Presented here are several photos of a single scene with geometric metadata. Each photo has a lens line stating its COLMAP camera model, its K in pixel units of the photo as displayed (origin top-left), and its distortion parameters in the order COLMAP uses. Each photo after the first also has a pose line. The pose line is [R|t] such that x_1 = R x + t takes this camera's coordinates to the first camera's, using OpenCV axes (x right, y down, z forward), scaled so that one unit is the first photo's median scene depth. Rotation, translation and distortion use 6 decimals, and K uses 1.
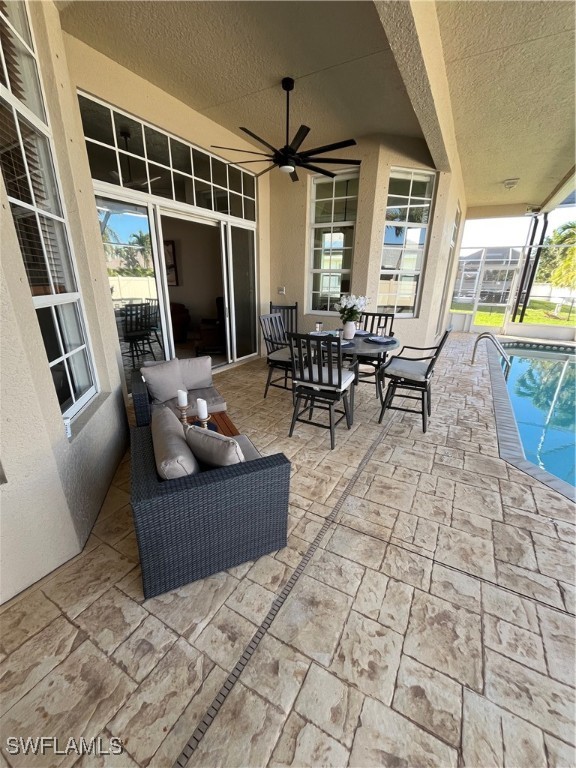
lens RADIAL K [[311.9, 0, 288.5], [0, 311.9, 385.8], [0, 0, 1]] dist [-0.001848, -0.000596]
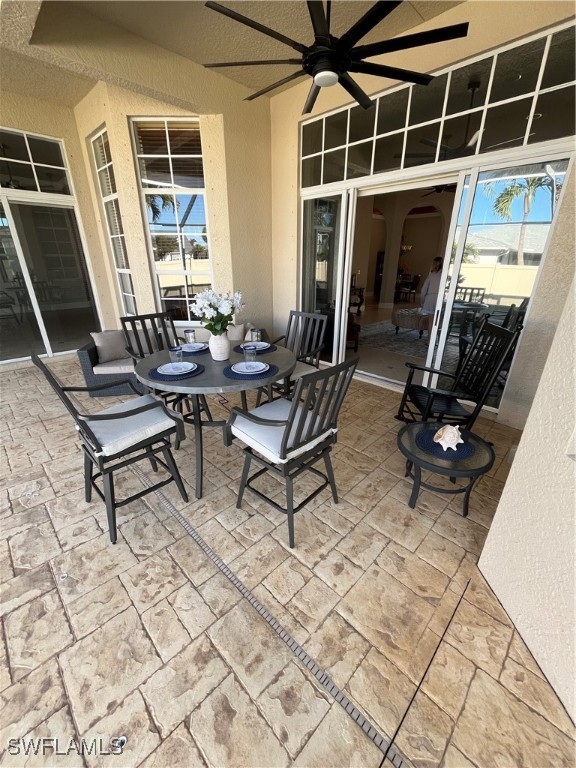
lens RADIAL K [[311.9, 0, 286.7], [0, 311.9, 386.0], [0, 0, 1]] dist [-0.001848, -0.000596]
pose [[-0.264517, 0.335873, -0.904002, 0.782932], [-0.322494, 0.852618, 0.411146, -0.421284], [0.908861, 0.400290, -0.117215, 1.278029]]
